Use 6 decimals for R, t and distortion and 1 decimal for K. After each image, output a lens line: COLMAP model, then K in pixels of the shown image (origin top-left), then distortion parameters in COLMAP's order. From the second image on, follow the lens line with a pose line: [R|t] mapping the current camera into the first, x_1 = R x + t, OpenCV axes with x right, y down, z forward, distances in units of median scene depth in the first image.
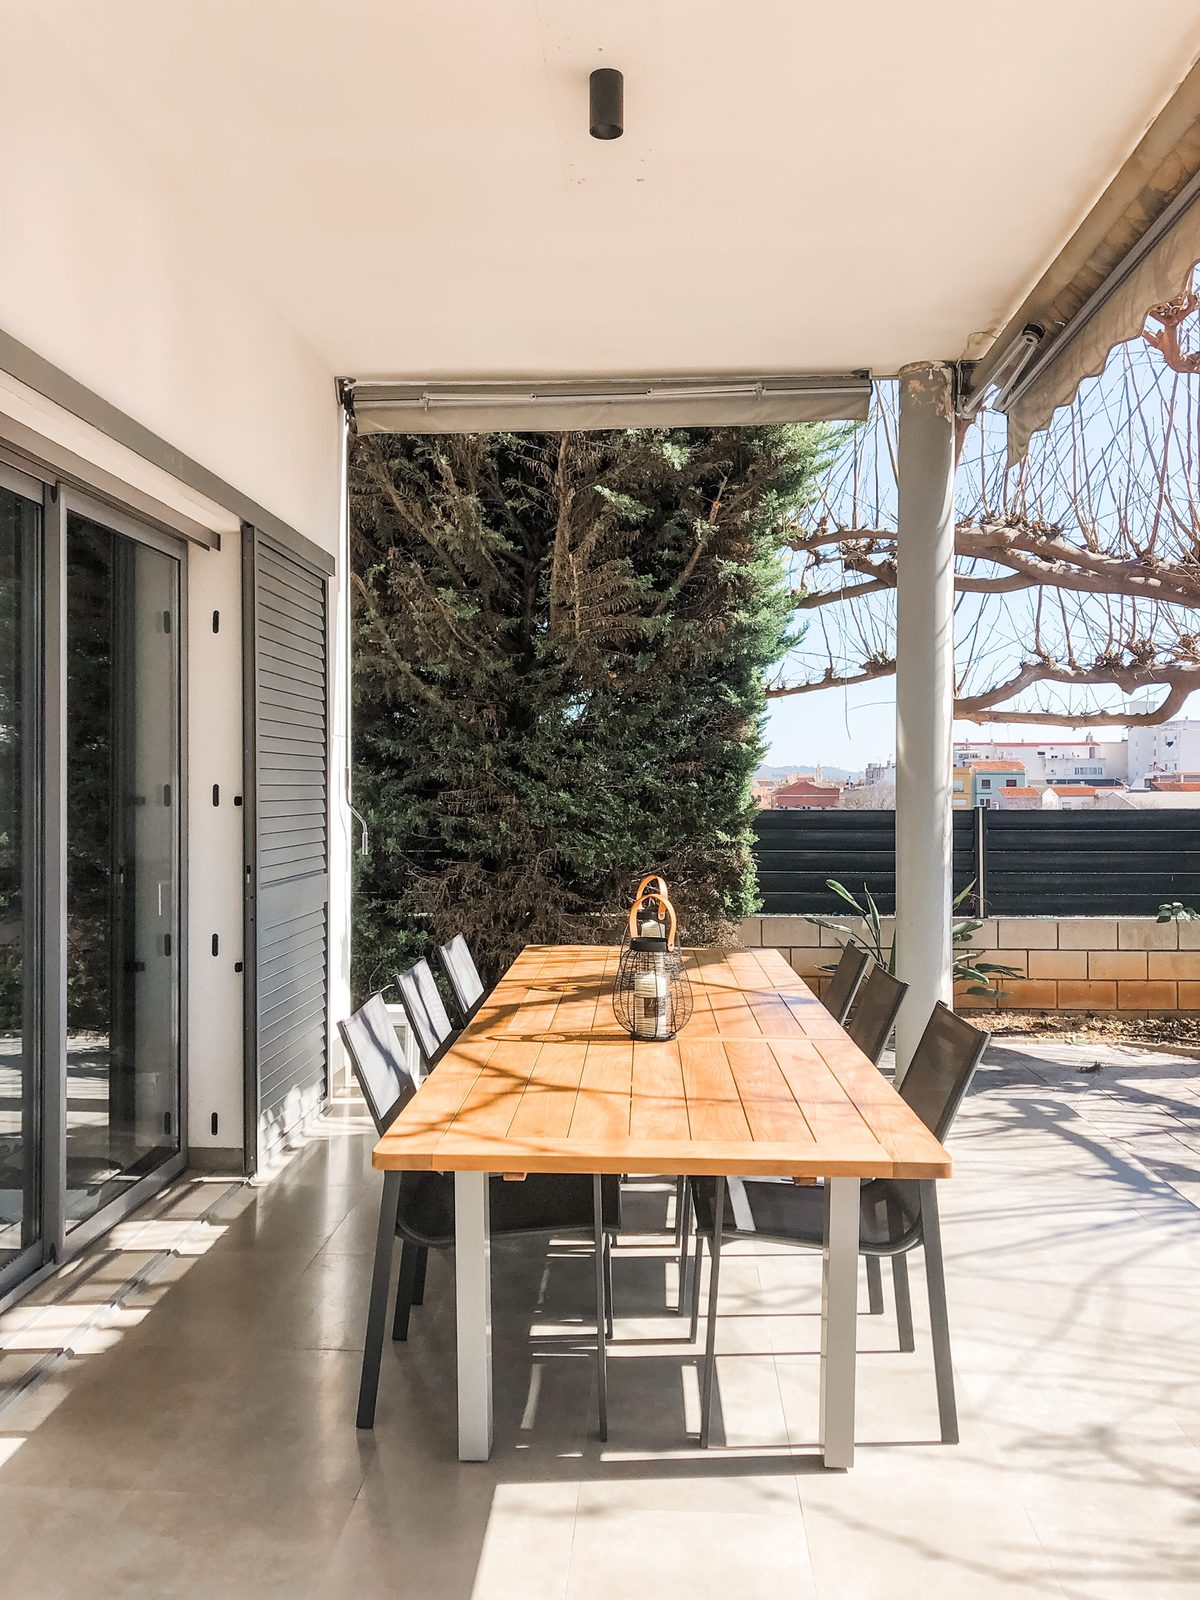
lens RADIAL K [[1301.7, 0, 541.7], [0, 1301.7, 802.0], [0, 0, 1]] dist [-0.078243, -0.015913]
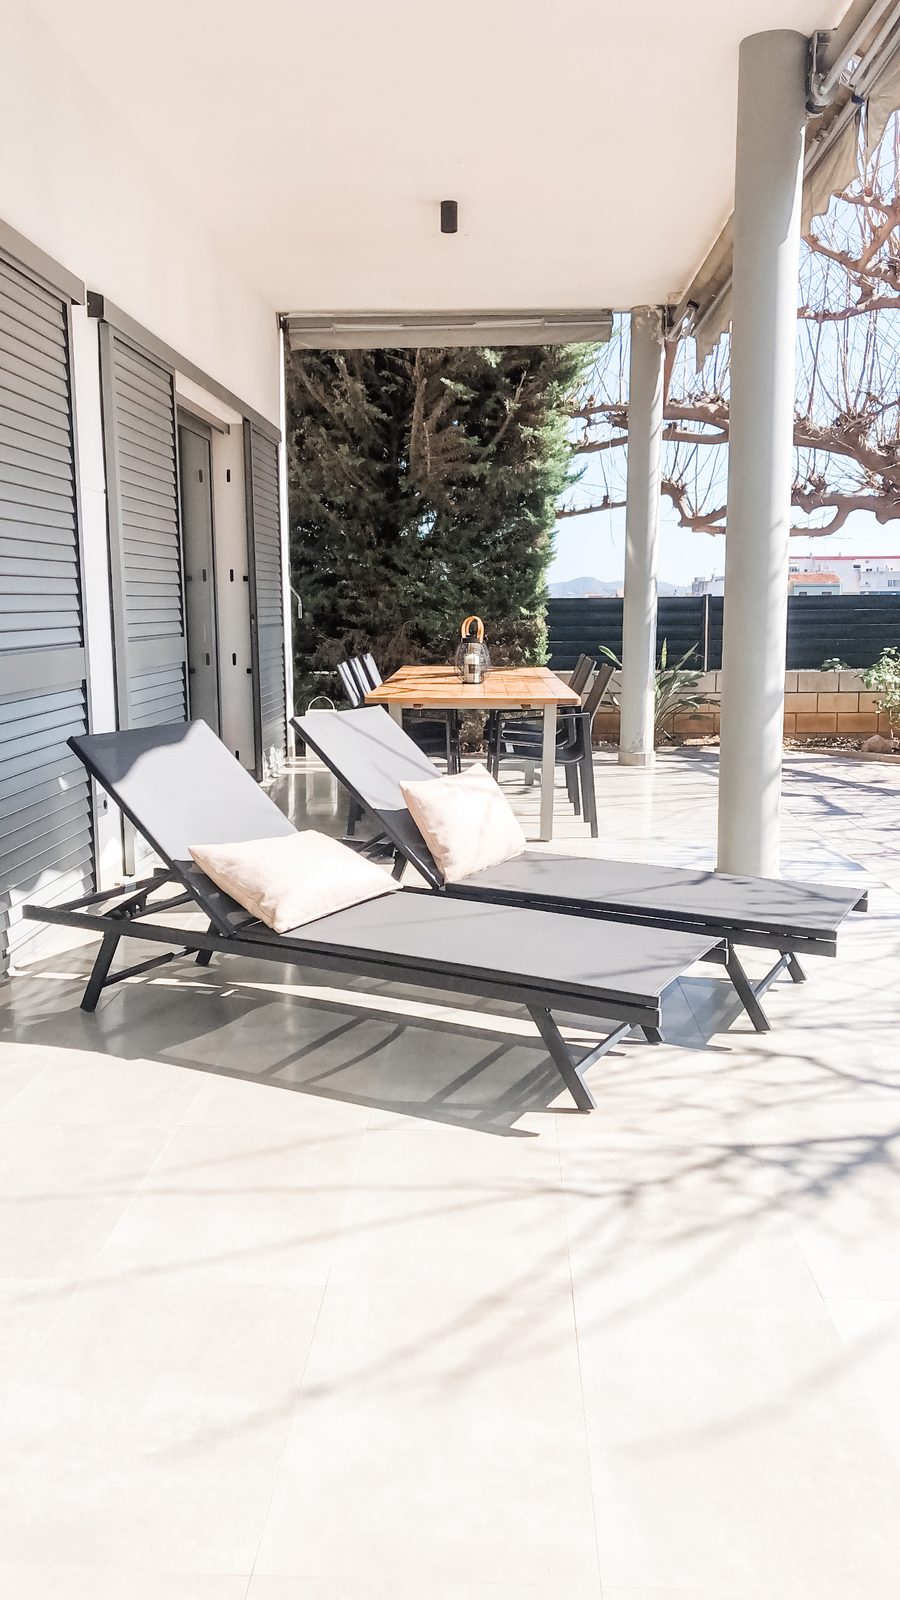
lens RADIAL K [[1221.3, 0, 450.0], [0, 1221.3, 800.0], [0, 0, 1]] dist [-0.005277, -0.004937]
pose [[0.998549, -0.012646, 0.052342, -0.027407], [0.004676, 0.988723, 0.149686, 0.032495], [-0.053645, -0.149224, 0.987347, -0.471150]]
